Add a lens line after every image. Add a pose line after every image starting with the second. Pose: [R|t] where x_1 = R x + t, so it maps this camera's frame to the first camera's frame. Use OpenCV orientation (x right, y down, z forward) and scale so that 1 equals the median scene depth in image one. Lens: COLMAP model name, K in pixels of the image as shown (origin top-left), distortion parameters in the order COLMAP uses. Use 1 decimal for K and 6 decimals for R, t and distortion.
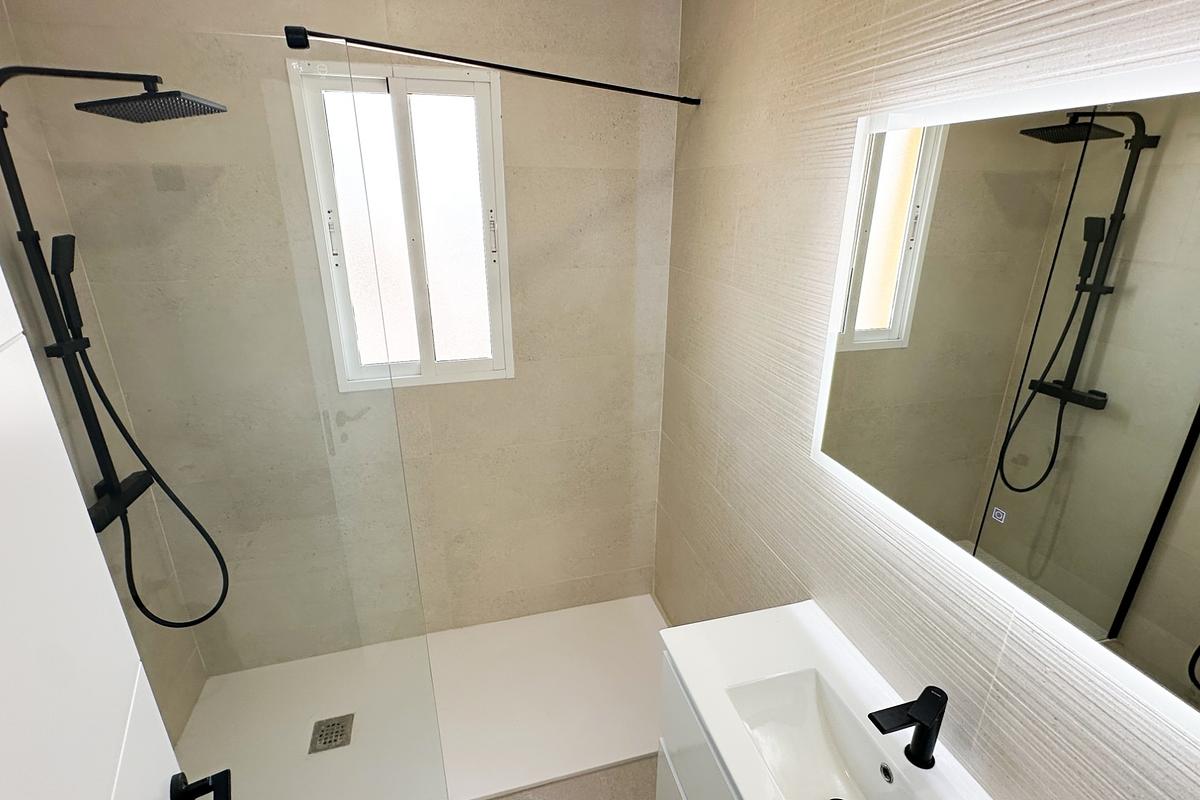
lens RADIAL K [[566.1, 0, 600.9], [0, 566.1, 397.4], [0, 0, 1]] dist [-0.000145, -0.000872]
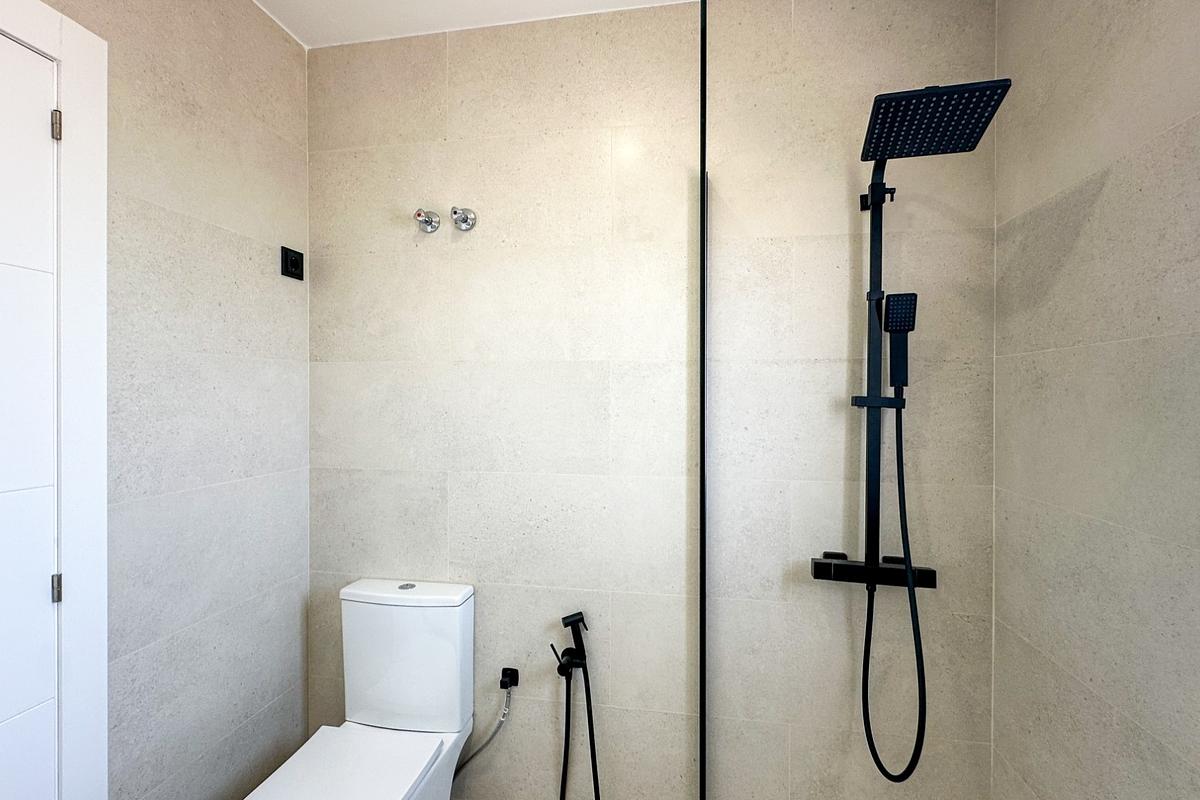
lens RADIAL K [[566.1, 0, 600.9], [0, 566.1, 397.4], [0, 0, 1]] dist [-0.000145, -0.000872]
pose [[-0.429079, -0.001044, -0.903266, 0.132225], [-0.310649, 0.939170, 0.146483, -0.066647], [0.848168, 0.343451, -0.403302, 0.718986]]
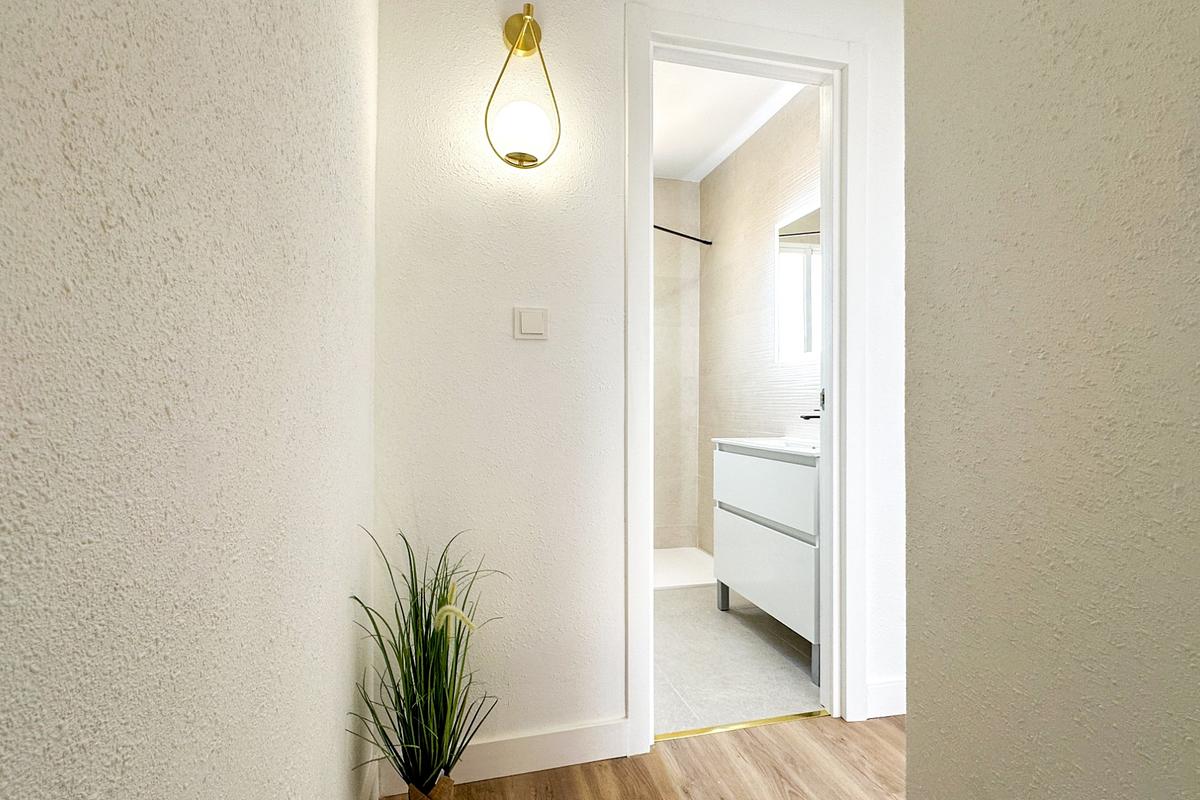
lens RADIAL K [[566.1, 0, 600.9], [0, 566.1, 397.4], [0, 0, 1]] dist [-0.000145, -0.000872]
pose [[0.999929, -0.000244, -0.011918, -0.185726], [-0.003905, 0.937909, -0.346860, 0.656364], [0.011263, 0.346882, 0.937841, -0.679666]]
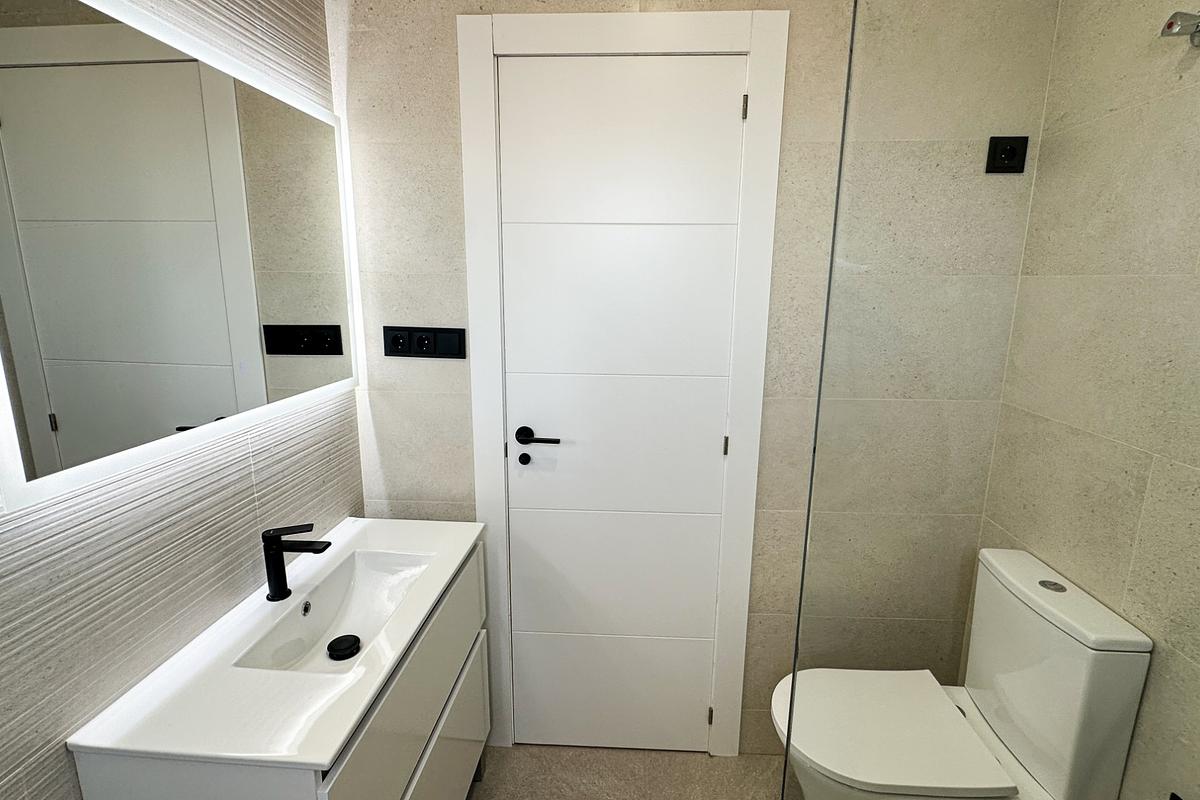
lens RADIAL K [[569.5, 0, 602.8], [0, 569.5, 395.8], [0, 0, 1]] dist [0.002158, -0.000386]
pose [[-0.944293, -0.077076, 0.319954, -0.227849], [0.101308, 0.856905, 0.505421, -0.140264], [-0.313126, 0.509679, -0.801361, 0.786379]]
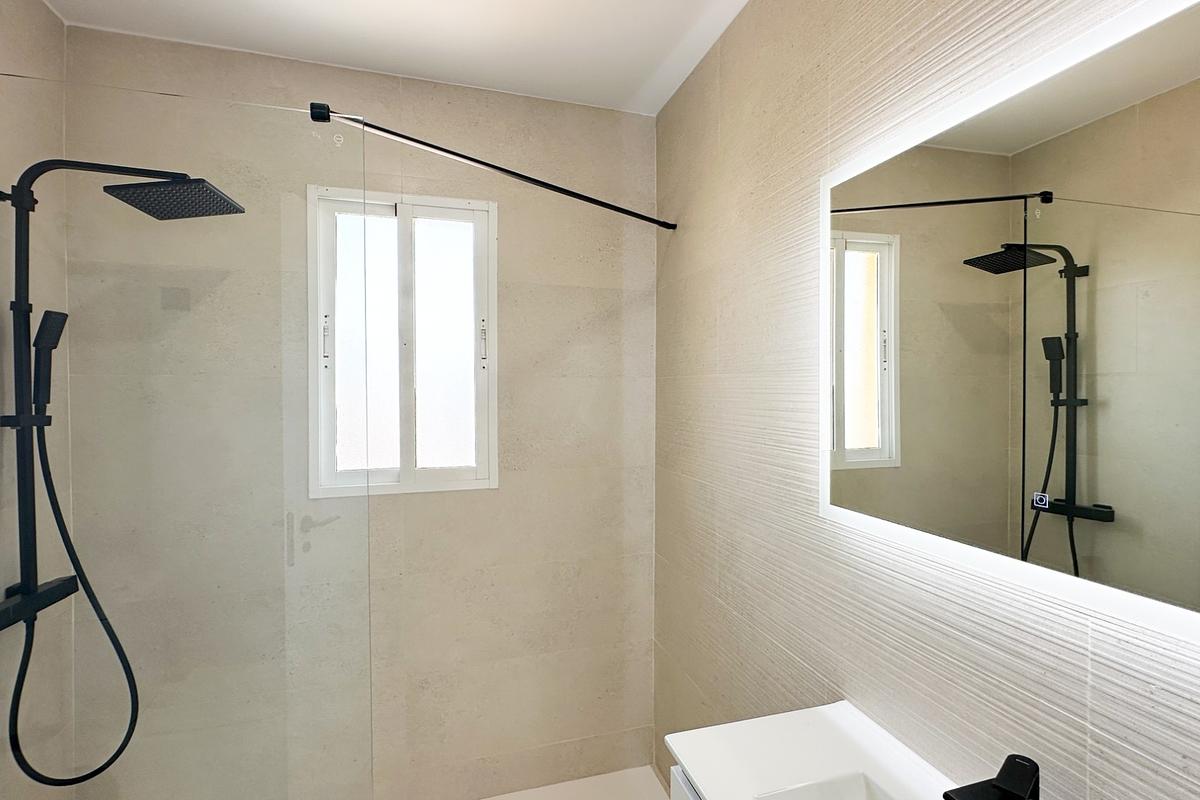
lens RADIAL K [[566.1, 0, 600.9], [0, 566.1, 397.4], [0, 0, 1]] dist [-0.000145, -0.000872]
pose [[0.999662, -0.005934, 0.025302, -0.003761], [0.013877, 0.945043, -0.326651, 0.142887], [-0.021973, 0.326892, 0.944806, 0.052480]]
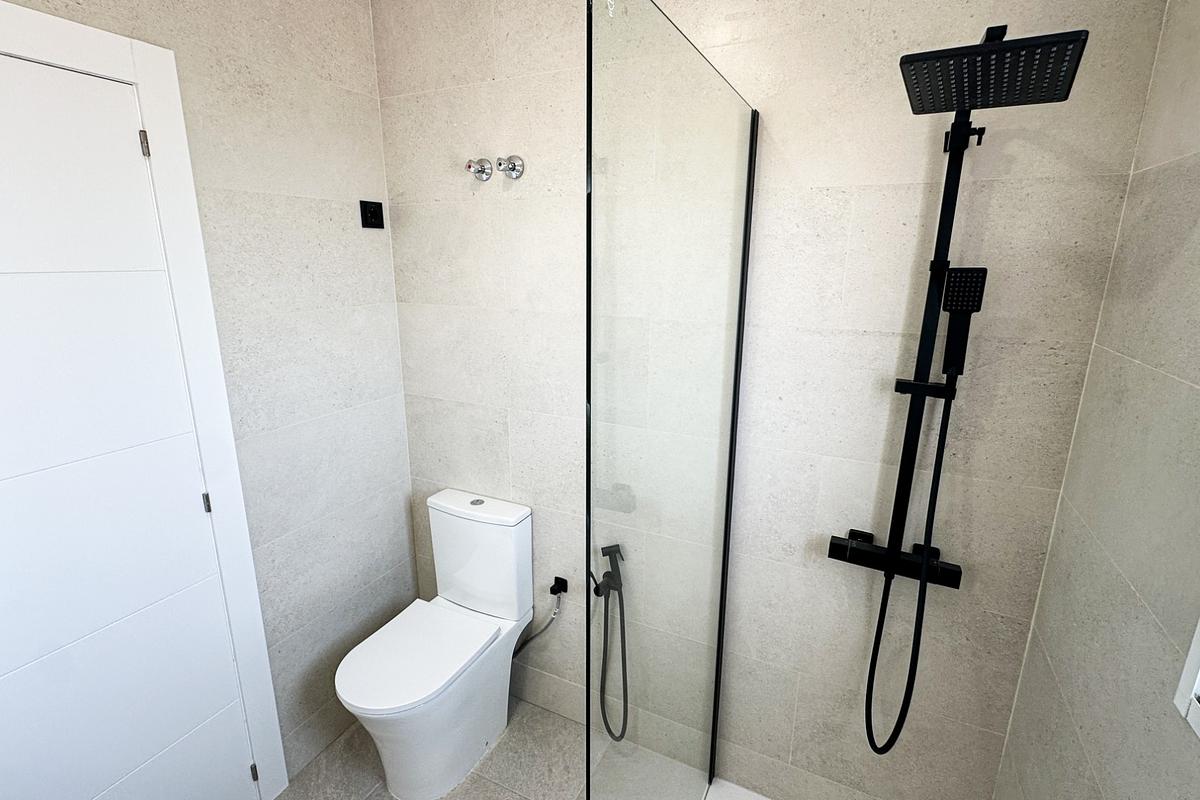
lens RADIAL K [[566.1, 0, 600.9], [0, 566.1, 397.4], [0, 0, 1]] dist [-0.000145, -0.000872]
pose [[-0.664615, 0.173197, -0.726836, 0.039097], [-0.262636, 0.856539, 0.444256, -0.248830], [0.699507, 0.486152, -0.523781, 0.815678]]
